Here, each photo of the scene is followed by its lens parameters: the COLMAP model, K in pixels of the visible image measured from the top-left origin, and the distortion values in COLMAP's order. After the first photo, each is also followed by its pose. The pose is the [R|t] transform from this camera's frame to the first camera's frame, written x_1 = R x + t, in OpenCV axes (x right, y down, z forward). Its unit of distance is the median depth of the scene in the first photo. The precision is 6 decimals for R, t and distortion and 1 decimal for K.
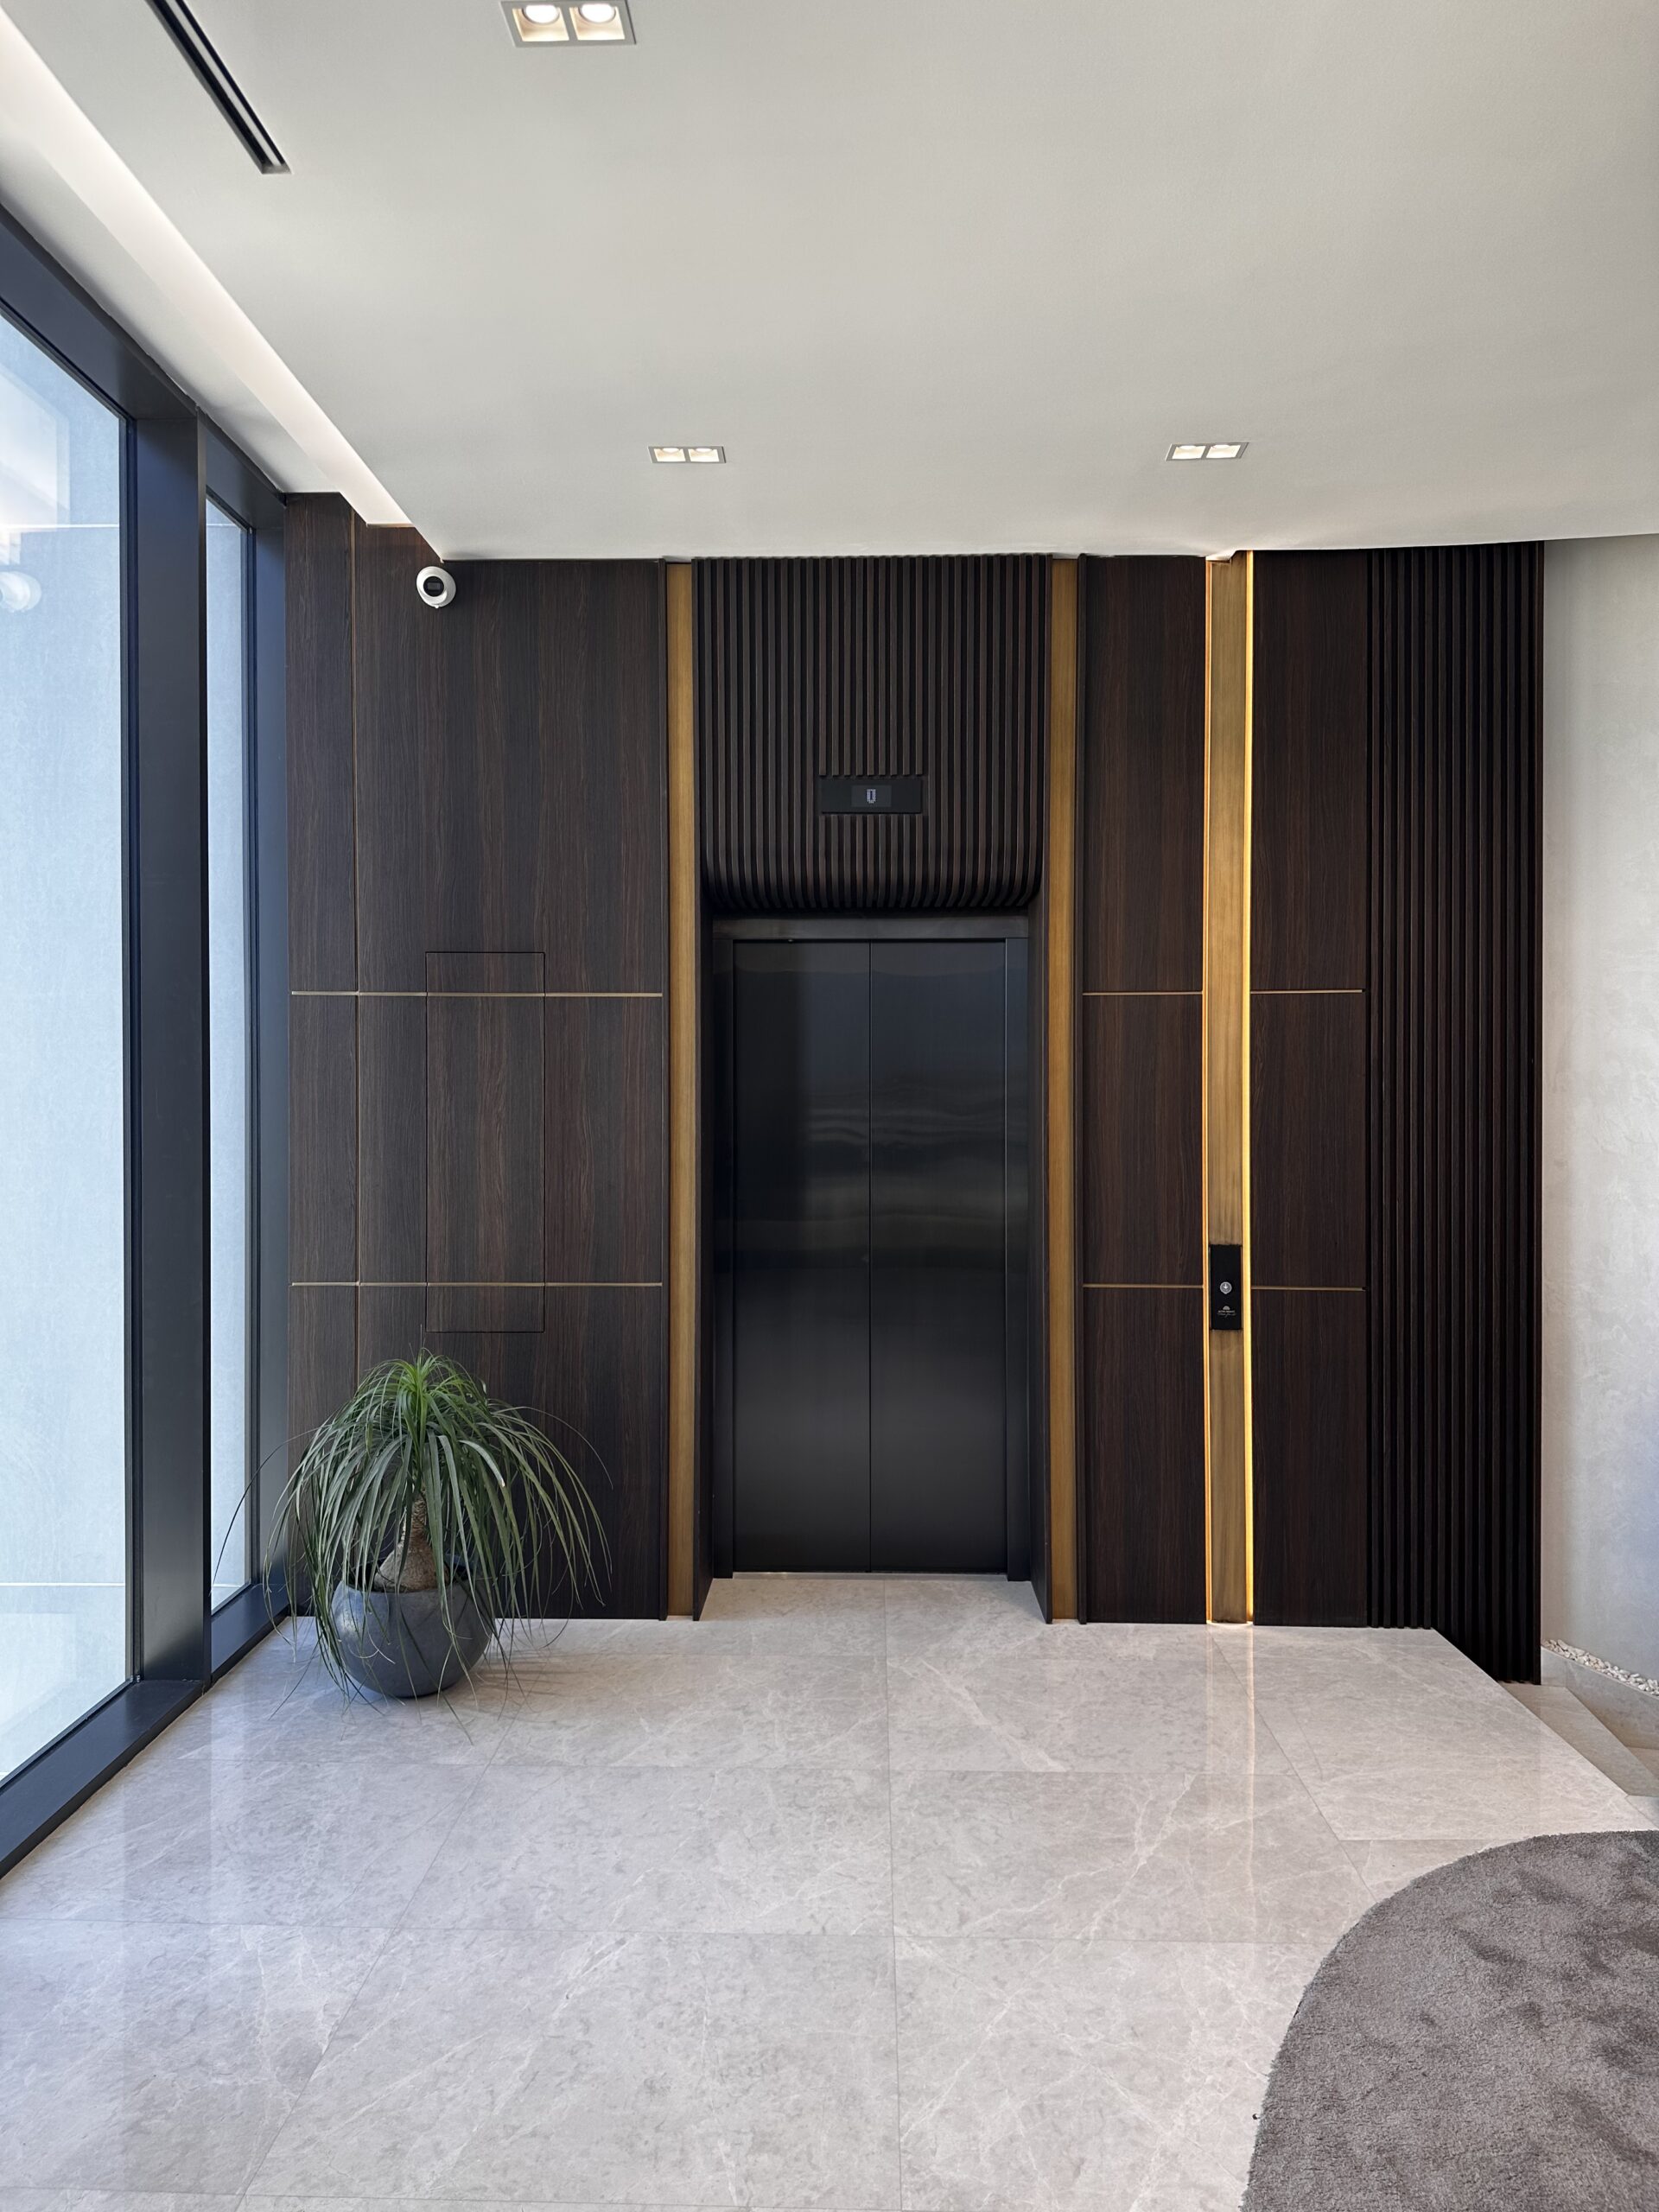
lens RADIAL K [[1539.7, 0, 822.6], [0, 1539.7, 1101.7], [0, 0, 1]] dist [0.017464, -0.006512]
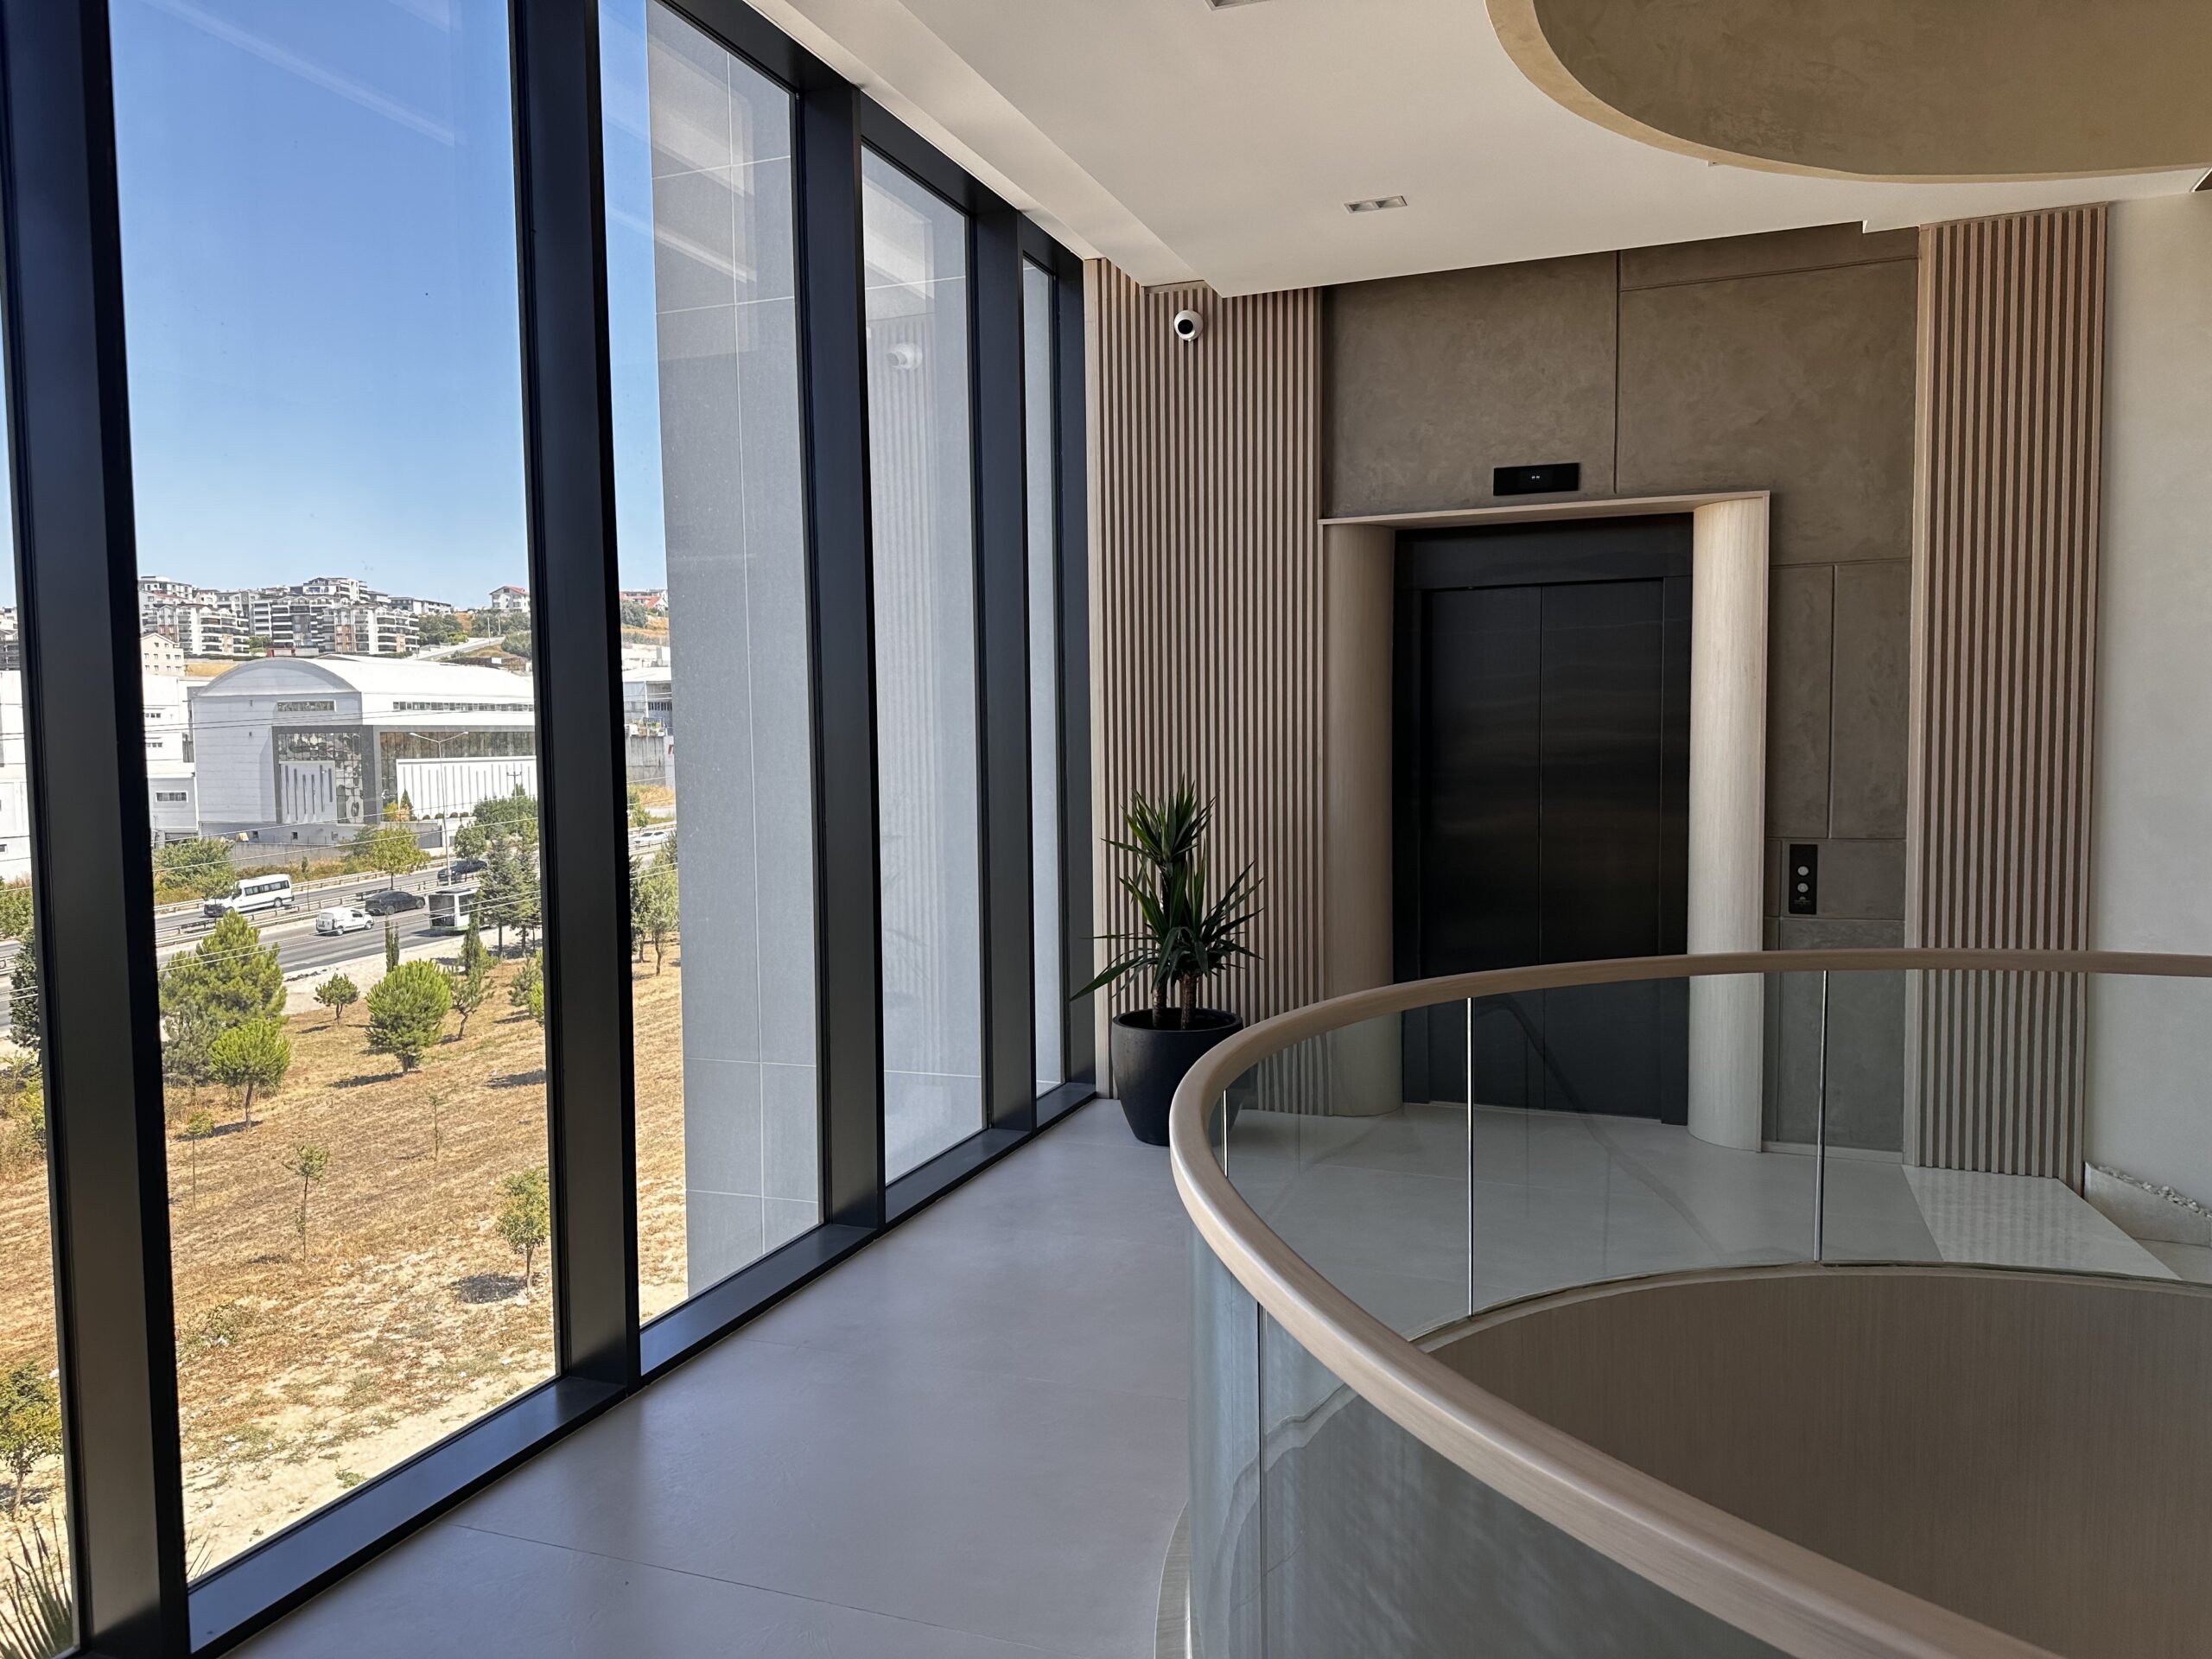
lens RADIAL K [[1539.7, 0, 1105.8], [0, 1539.7, 824.0], [0, 0, 1]] dist [0.017464, -0.006512]
pose [[0.945790, 0.011814, -0.324563, 0.104569], [0.009231, 0.997957, 0.063225, 0.002436], [0.324647, -0.062793, 0.943749, -0.258175]]
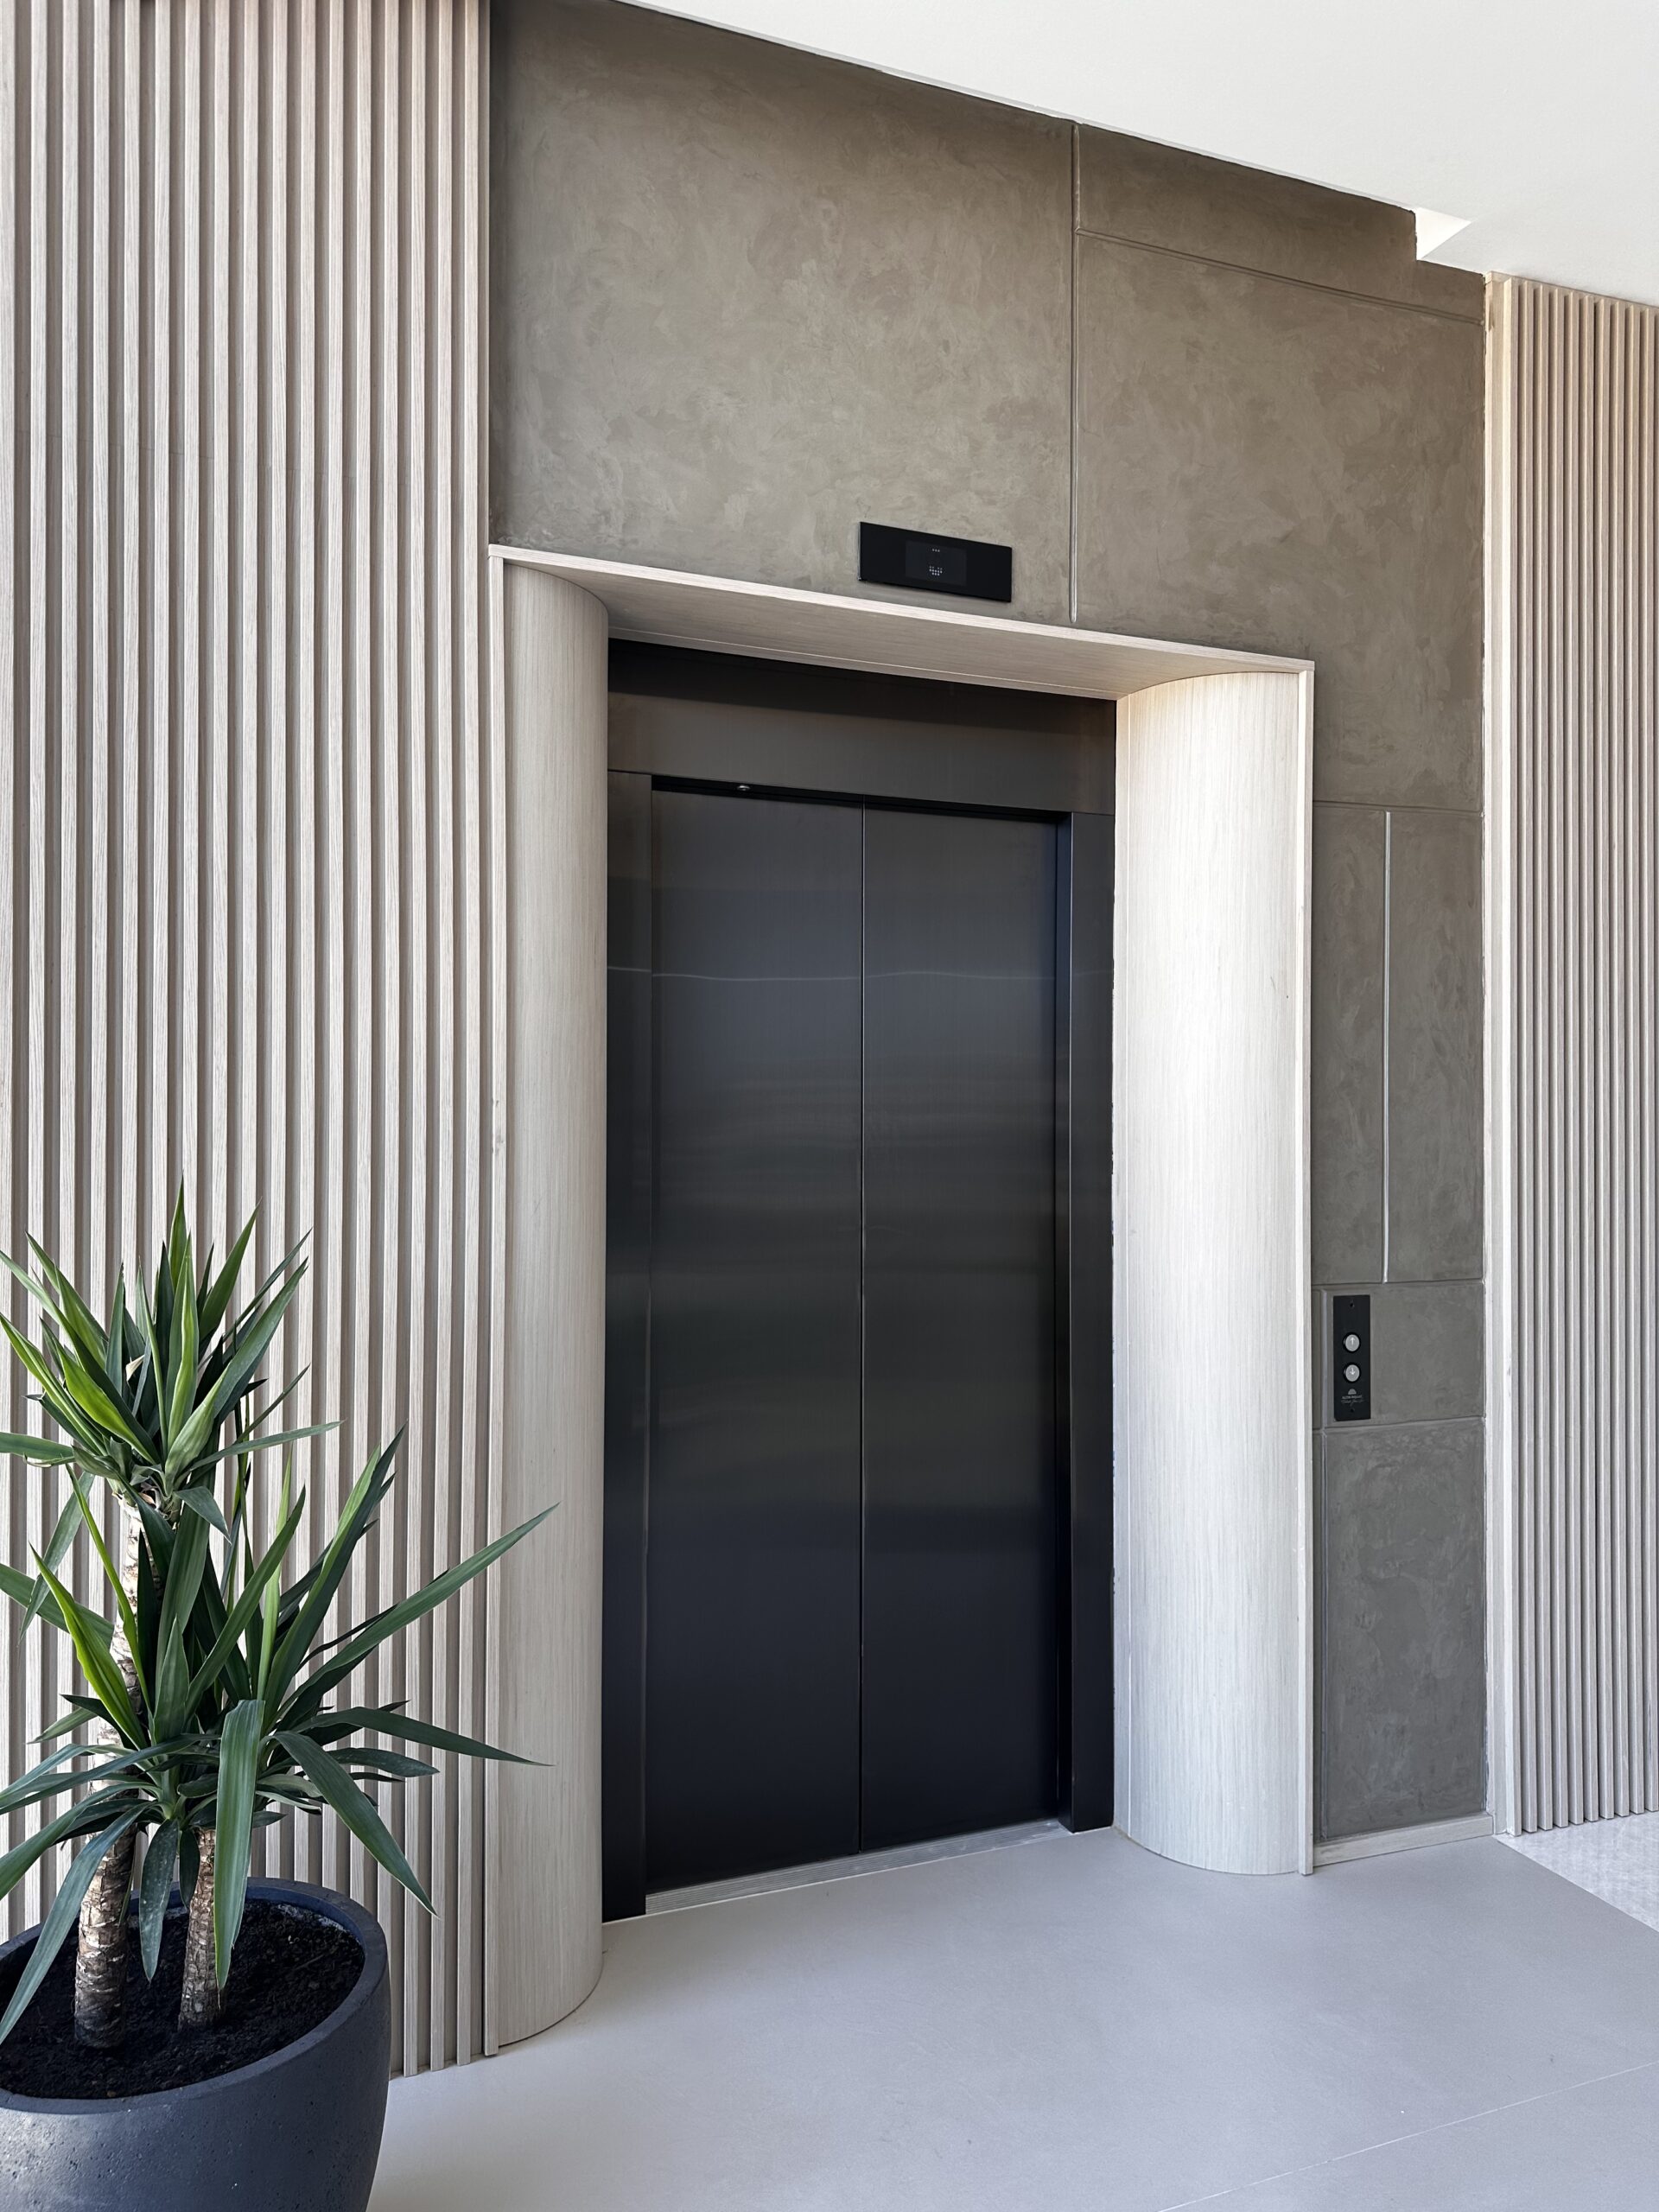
lens RADIAL K [[1539.7, 0, 844.9], [0, 1539.7, 1120.9], [0, 0, 1]] dist [0.017464, -0.006512]
pose [[0.922936, 0.006209, 0.384904, -0.206000], [-0.001619, 0.999924, -0.012248, 0.028593], [-0.384951, 0.010681, 0.922875, 0.439717]]
